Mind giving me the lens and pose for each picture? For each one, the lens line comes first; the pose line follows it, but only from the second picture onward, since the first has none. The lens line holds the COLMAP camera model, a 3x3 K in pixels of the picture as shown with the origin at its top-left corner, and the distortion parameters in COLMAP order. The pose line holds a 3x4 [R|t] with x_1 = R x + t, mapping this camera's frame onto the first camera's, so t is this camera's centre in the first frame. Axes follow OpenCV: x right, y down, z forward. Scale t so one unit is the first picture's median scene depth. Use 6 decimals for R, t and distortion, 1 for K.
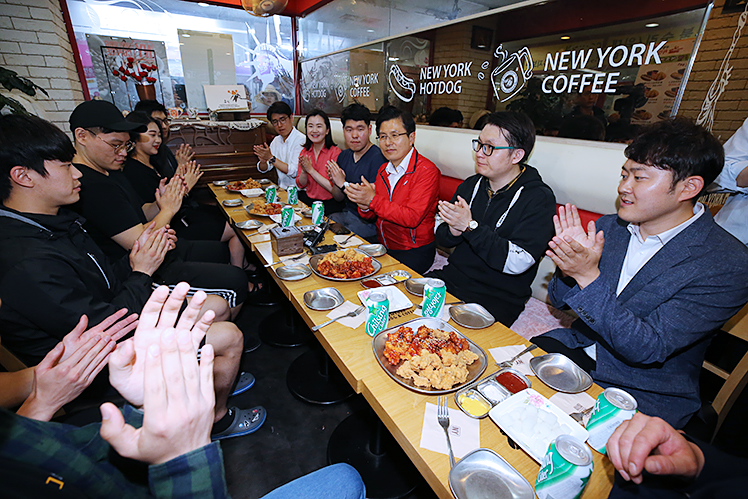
lens RADIAL K [[336.7, 0, 377.5], [0, 336.7, 250.2], [0, 0, 1]] dist [-0.012066, 0.004056]
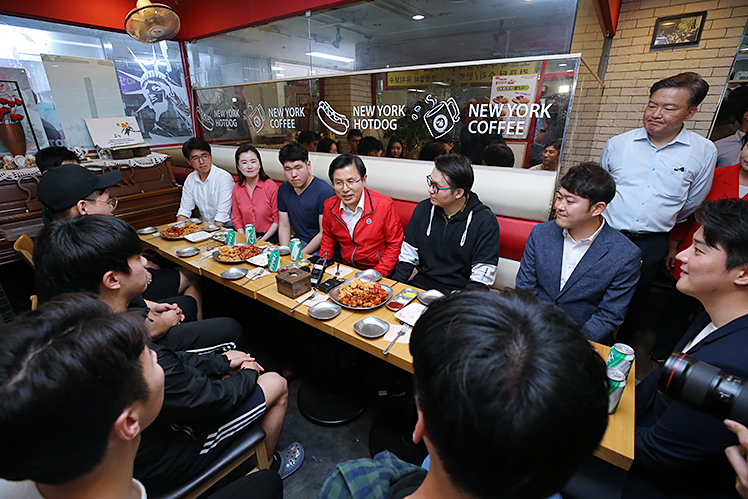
lens RADIAL K [[336.7, 0, 367.8], [0, 336.7, 253.0], [0, 0, 1]] dist [-0.012066, 0.004056]
pose [[0.924387, -0.170203, 0.341378, -0.322737], [0.170324, 0.984936, 0.029860, -0.091099], [-0.341317, 0.030543, 0.939452, -0.067830]]
